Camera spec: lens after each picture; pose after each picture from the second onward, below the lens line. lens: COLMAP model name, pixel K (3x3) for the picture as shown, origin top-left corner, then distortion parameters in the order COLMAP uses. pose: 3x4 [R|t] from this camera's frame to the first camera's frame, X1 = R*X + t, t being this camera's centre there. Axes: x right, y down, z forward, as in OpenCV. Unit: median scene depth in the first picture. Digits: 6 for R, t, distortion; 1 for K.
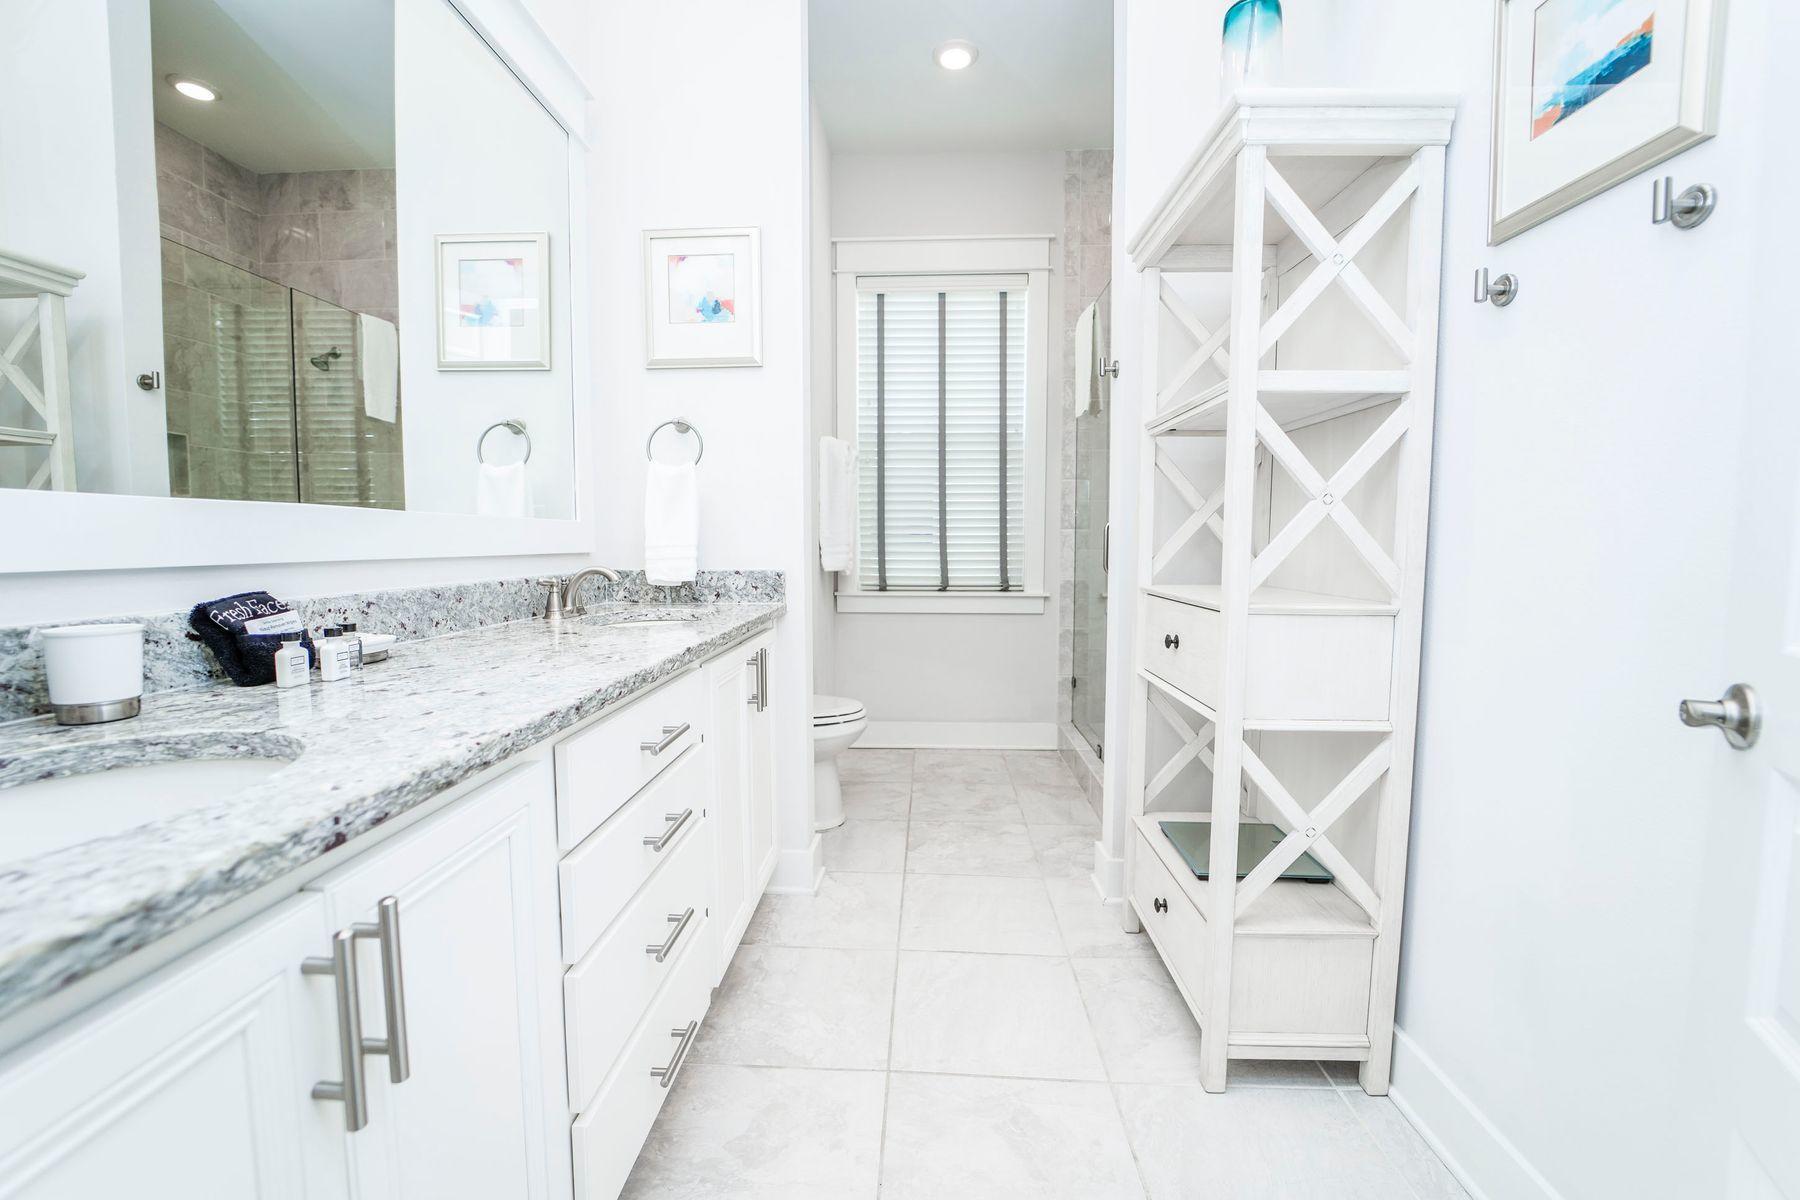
lens RADIAL K [[726.1, 0, 871.5], [0, 726.1, 594.5], [0, 0, 1]] dist [-0.026078, -0.000263]
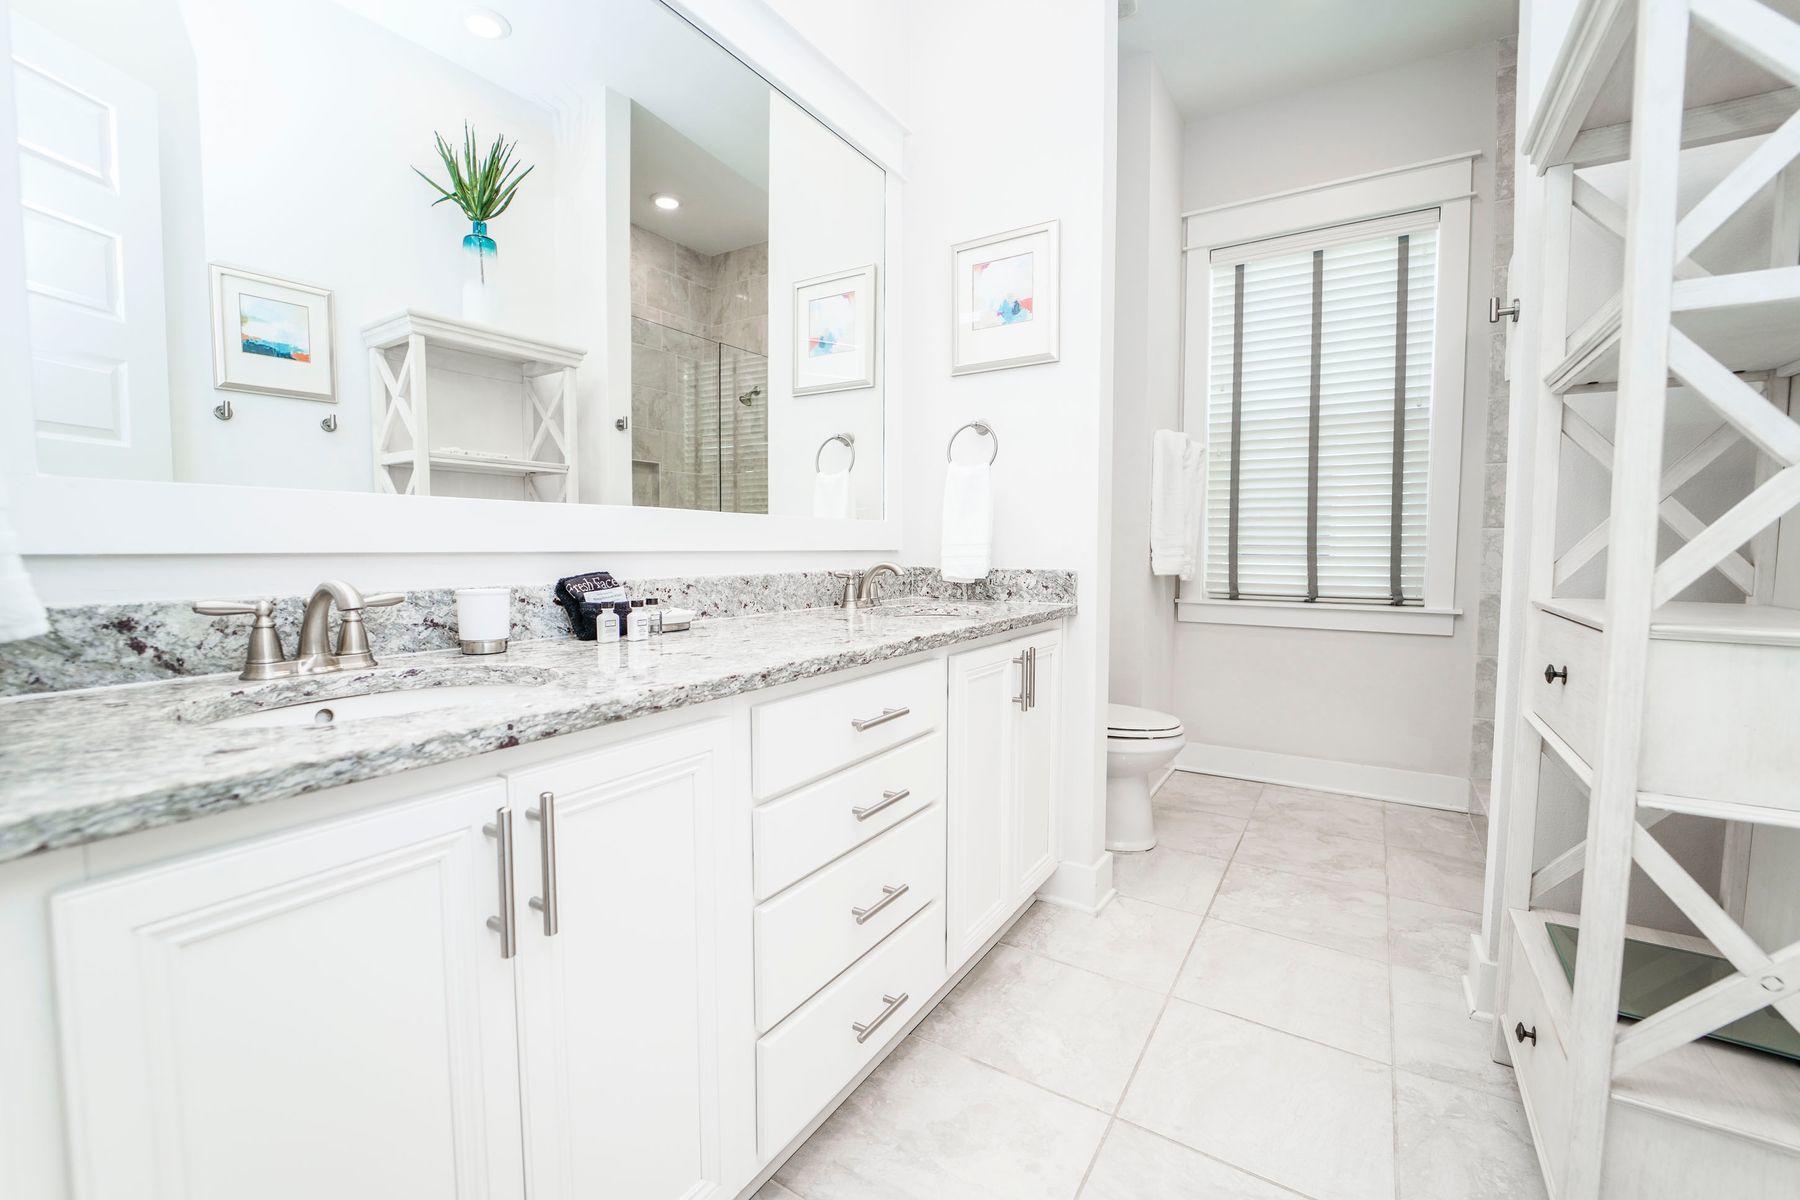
lens RADIAL K [[726.1, 0, 871.5], [0, 726.1, 594.5], [0, 0, 1]] dist [-0.026078, -0.000263]
pose [[0.867594, 0.035520, -0.496003, 0.124233], [-0.039584, 0.999214, 0.002316, 0.007454], [0.495695, 0.017624, 0.868318, 0.032540]]
